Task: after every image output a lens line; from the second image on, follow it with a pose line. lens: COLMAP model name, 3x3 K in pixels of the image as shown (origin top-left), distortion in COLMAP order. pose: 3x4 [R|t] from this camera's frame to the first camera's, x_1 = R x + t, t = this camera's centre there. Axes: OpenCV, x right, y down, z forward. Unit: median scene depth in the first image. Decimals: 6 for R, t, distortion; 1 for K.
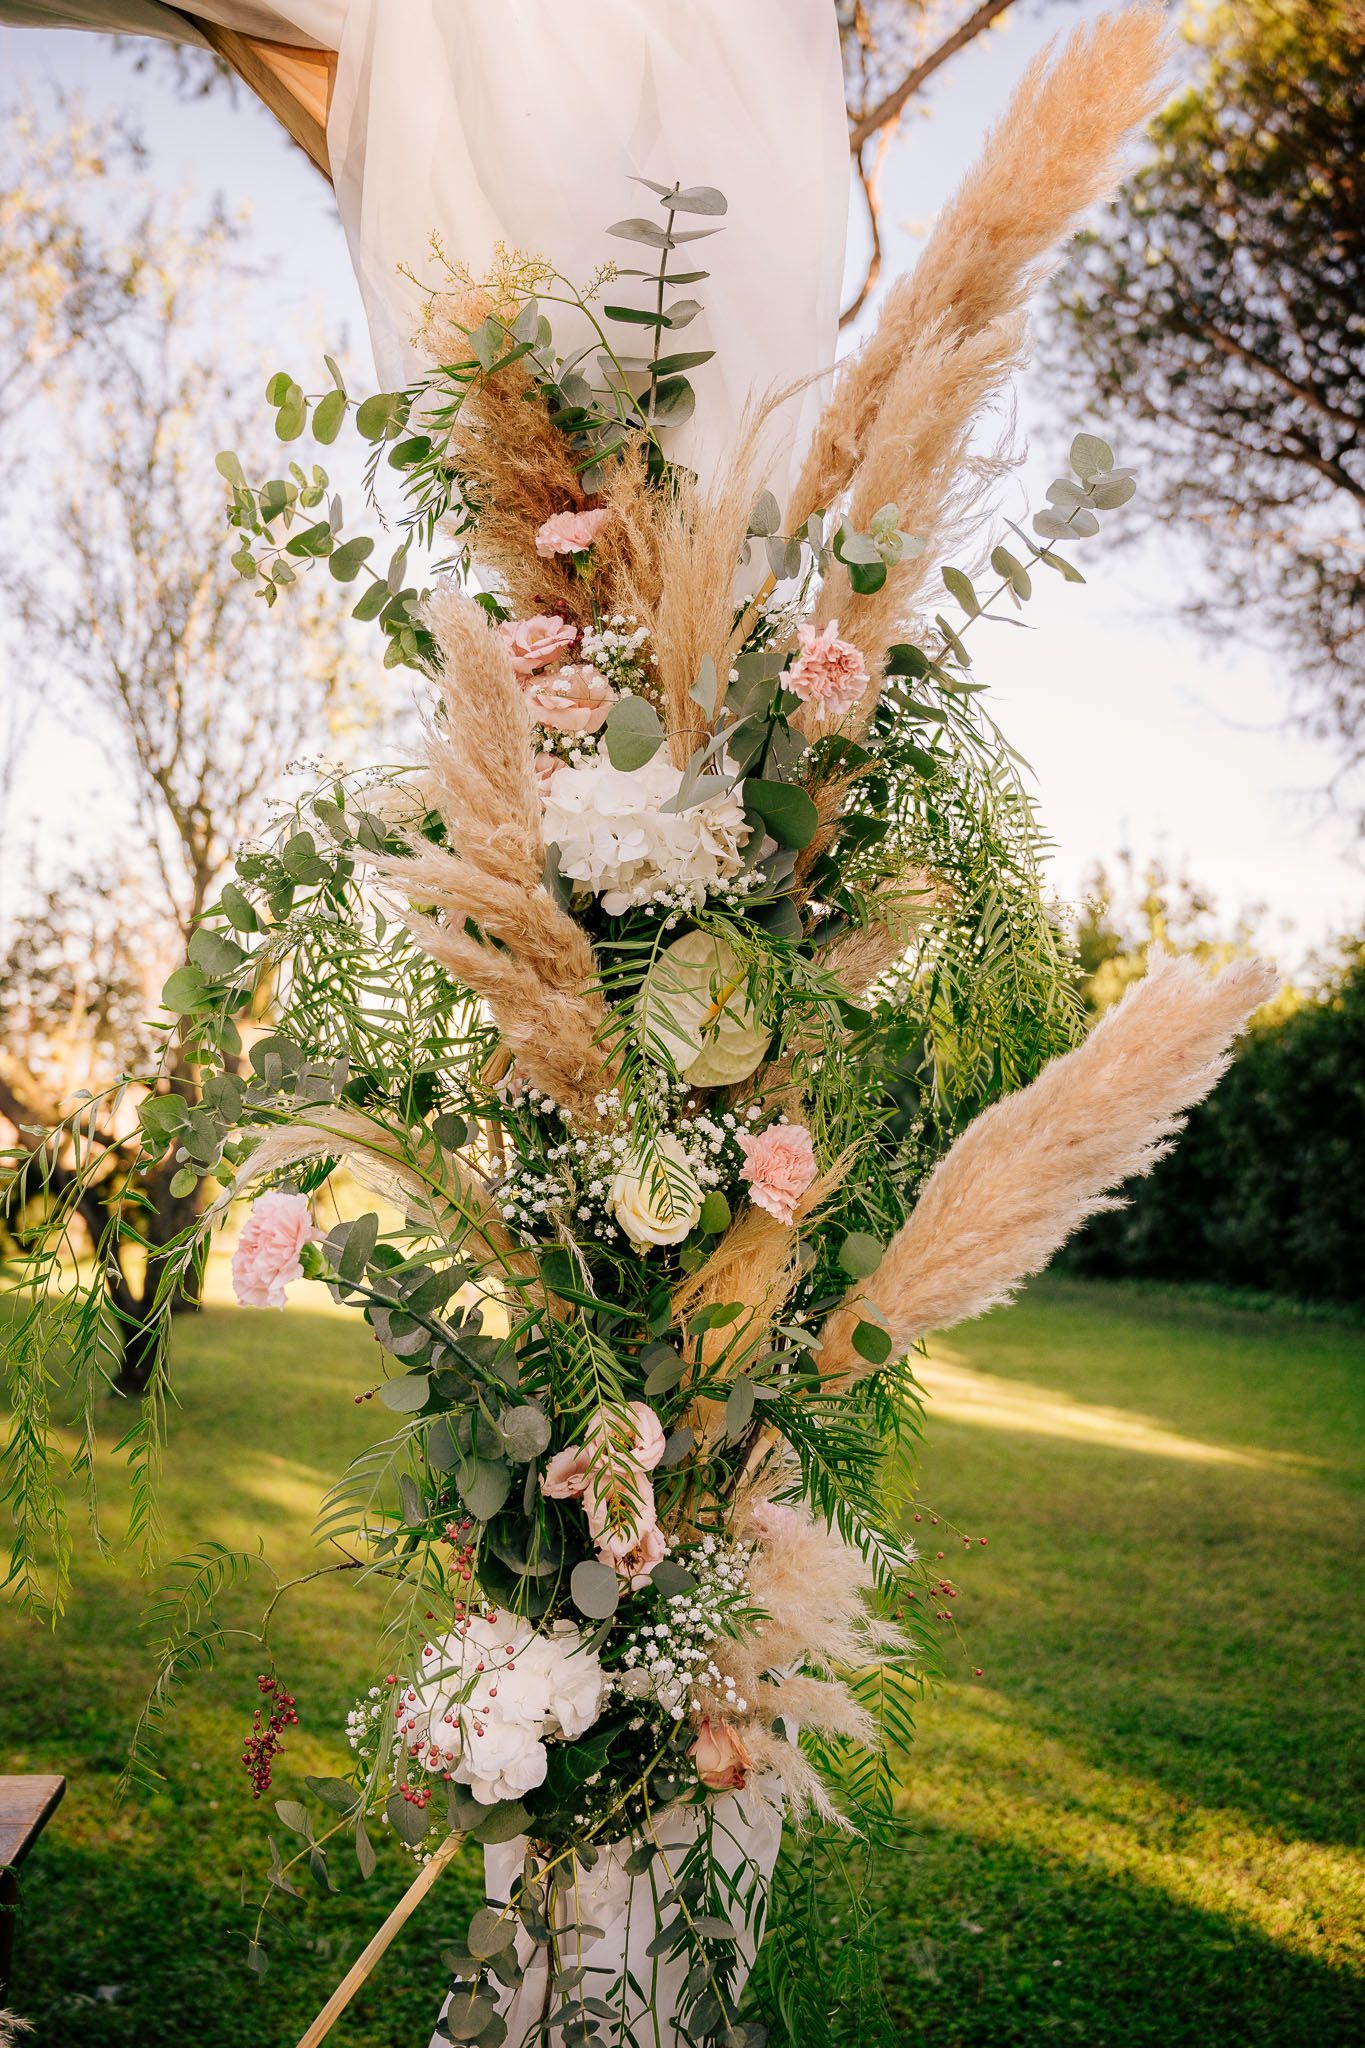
lens RADIAL K [[5595.6, 0, 683.2], [0, 5595.6, 1023.5], [0, 0, 1]] dist [-1.101341, 0.000000]
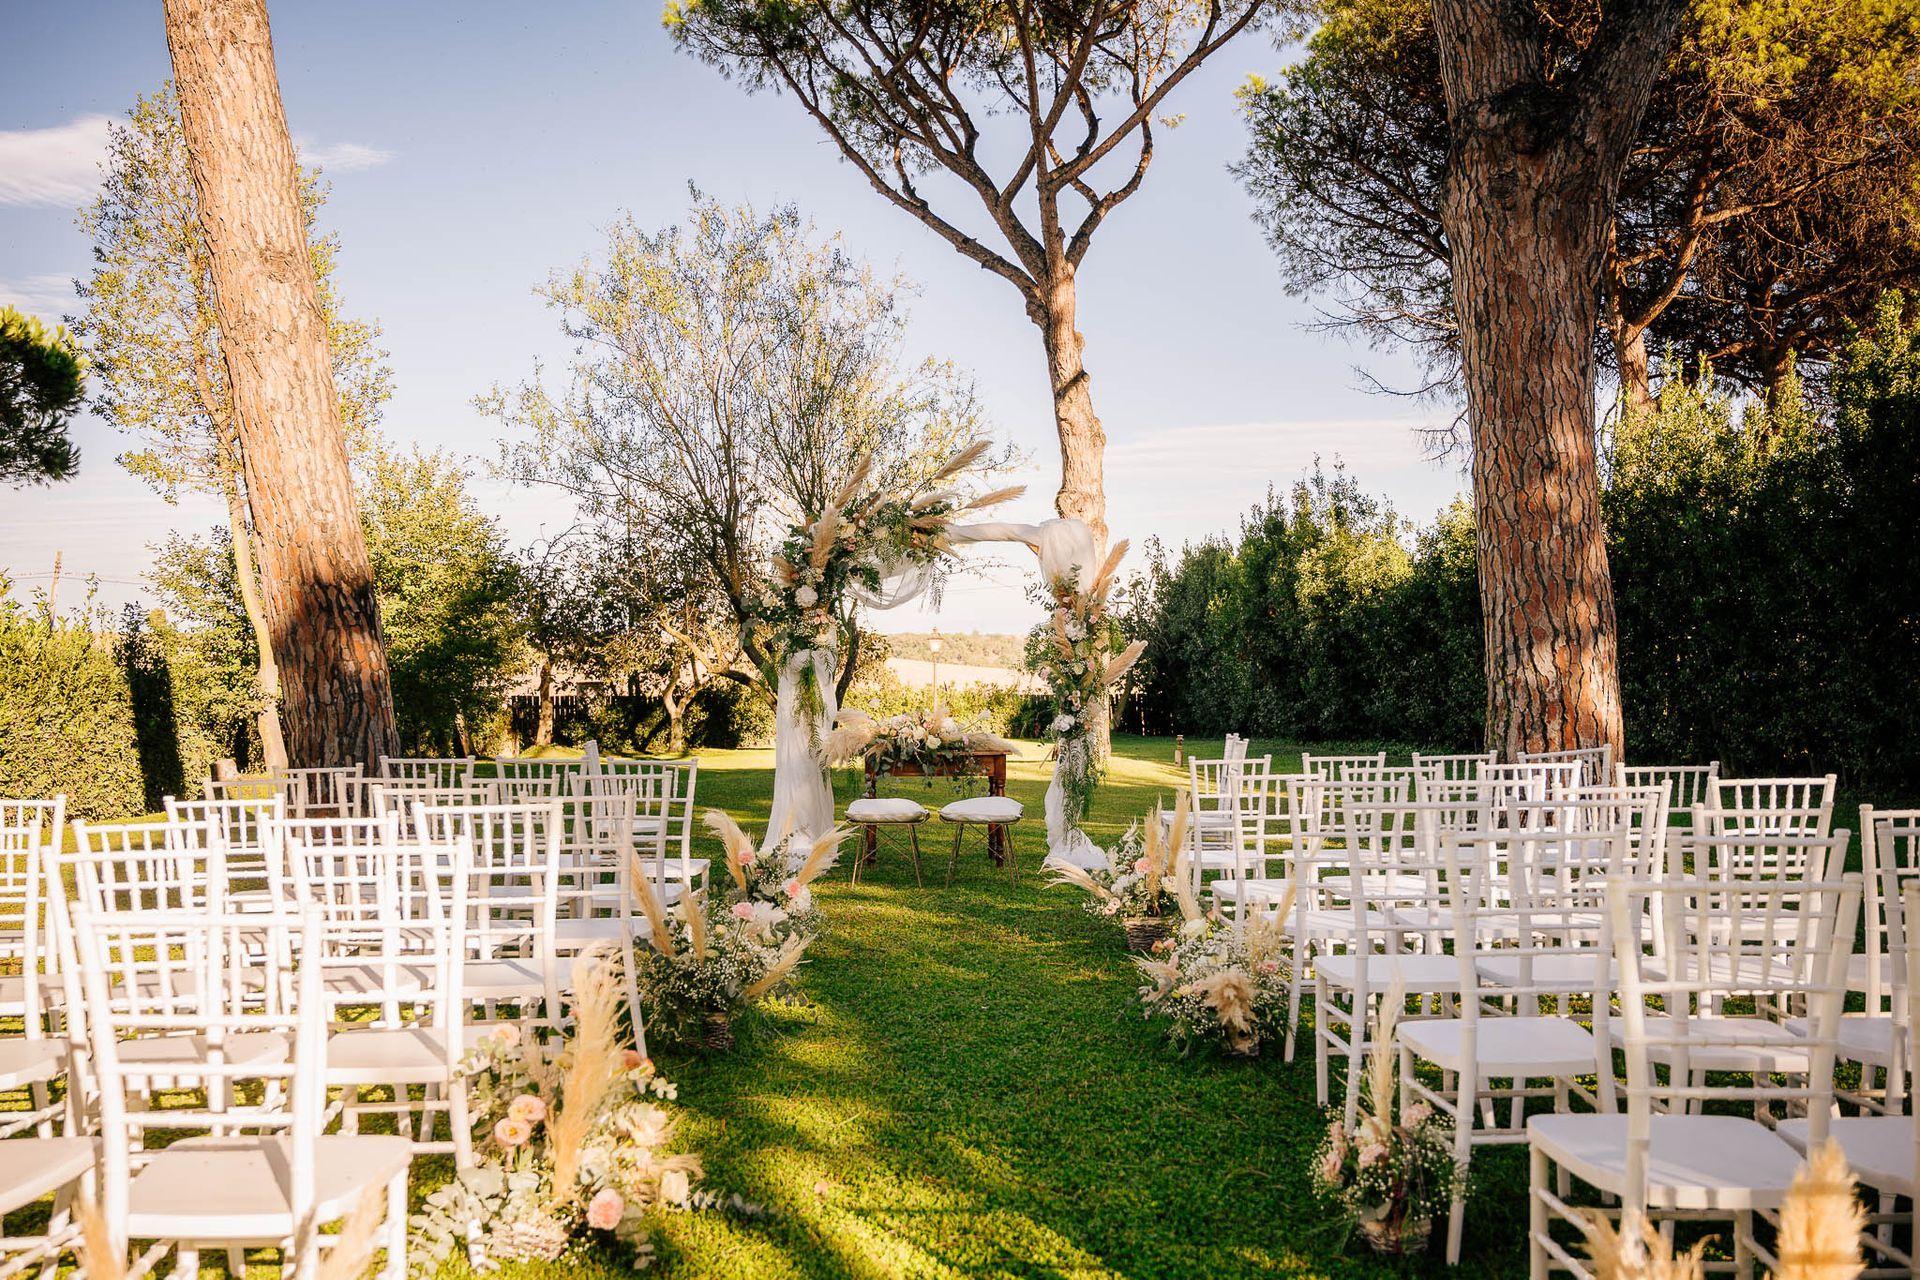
lens RADIAL K [[5245.9, 0, 962.1], [0, 5245.9, 637.6], [0, 0, 1]] dist [-1.101341, 0.000000]
pose [[0.999032, -0.041495, -0.014590, -0.066347], [0.041704, 0.999027, 0.014318, -0.151197], [0.013981, -0.014913, 0.999791, -7.526076]]
